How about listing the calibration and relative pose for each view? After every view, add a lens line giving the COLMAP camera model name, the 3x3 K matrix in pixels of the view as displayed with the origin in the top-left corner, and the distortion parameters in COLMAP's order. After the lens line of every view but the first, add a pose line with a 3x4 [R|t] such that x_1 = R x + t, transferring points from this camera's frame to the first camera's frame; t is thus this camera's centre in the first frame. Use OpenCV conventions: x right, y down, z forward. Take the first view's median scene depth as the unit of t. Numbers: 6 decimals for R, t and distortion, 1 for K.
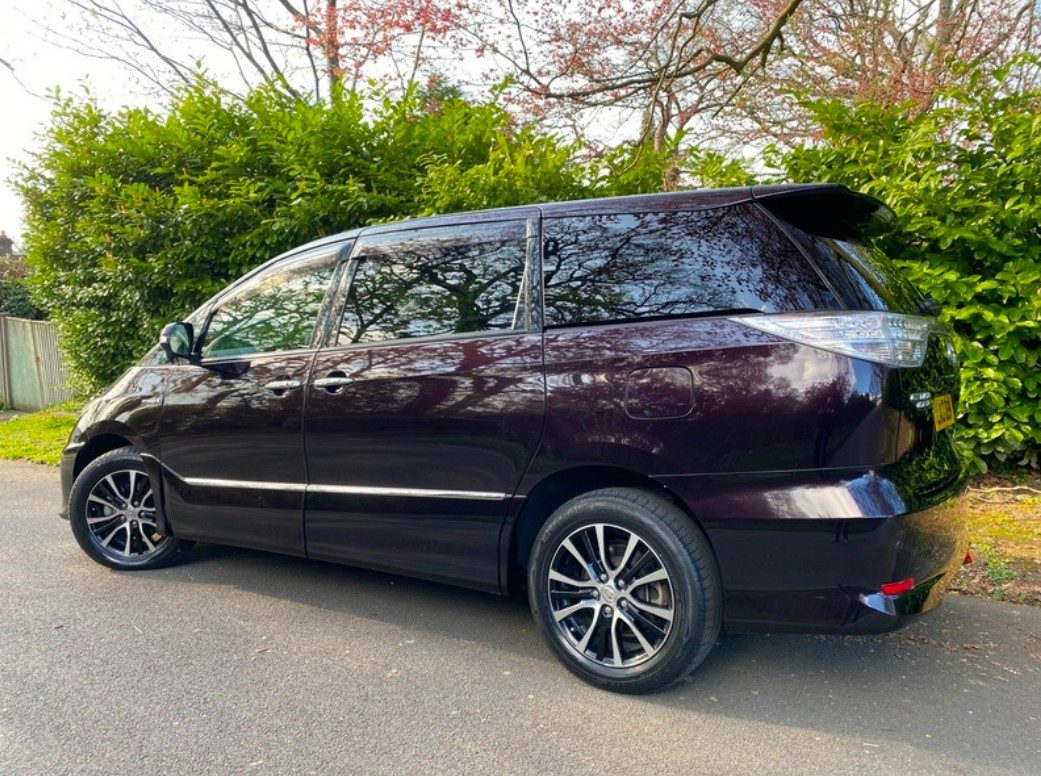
lens RADIAL K [[808.4, 0, 518.3], [0, 808.4, 386.1], [0, 0, 1]] dist [0.013120, -0.017015]
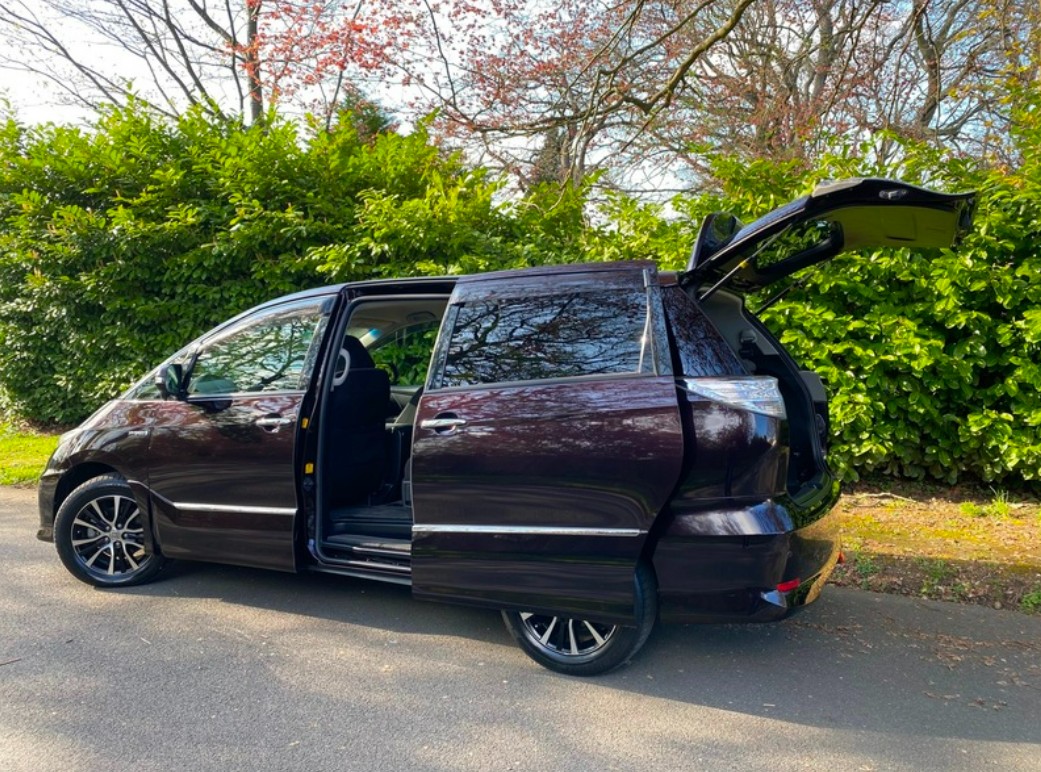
lens RADIAL K [[801.9, 0, 516.8], [0, 801.9, 382.7], [0, 0, 1]] dist [-0.000639, -0.000763]
pose [[0.993483, -0.002813, 0.113944, -0.053039], [0.003390, 0.999982, -0.004867, -0.034108], [-0.113928, 0.005222, 0.993475, -0.111955]]
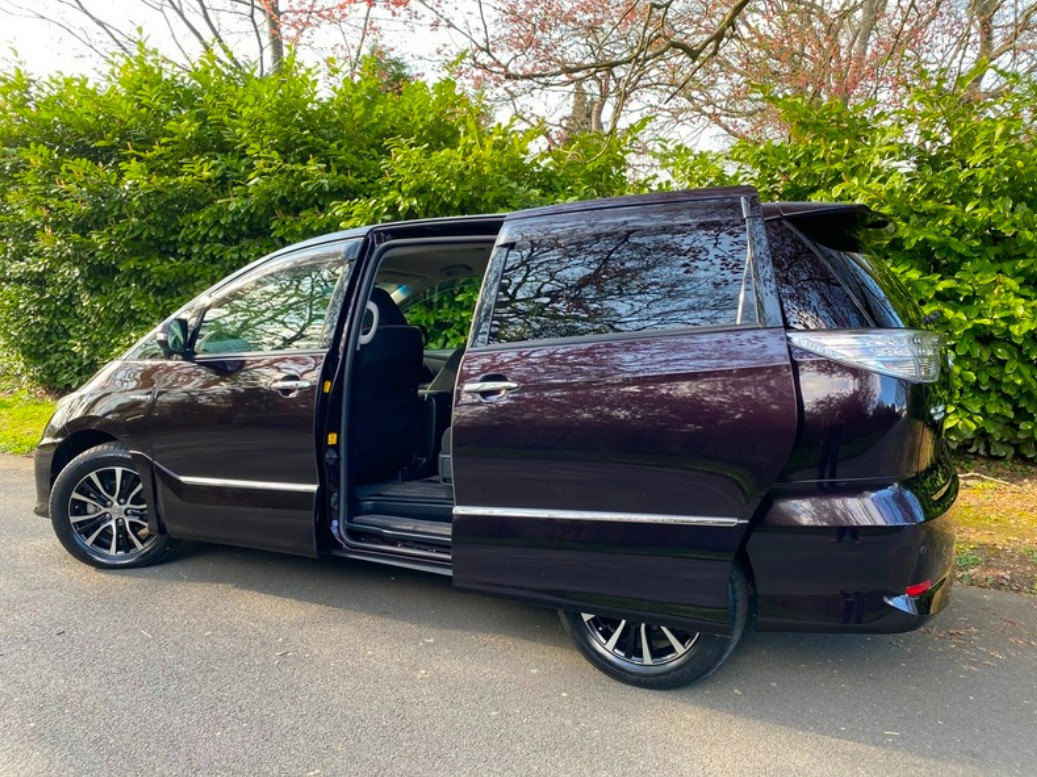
lens RADIAL K [[808.1, 0, 518.5], [0, 808.1, 388.5], [0, 0, 1]] dist [0.004111, -0.002451]
pose [[0.996268, 0.000832, 0.086311, -0.066975], [-0.003902, 0.999366, 0.035403, -0.022762], [-0.086227, -0.035607, 0.995639, -0.006139]]
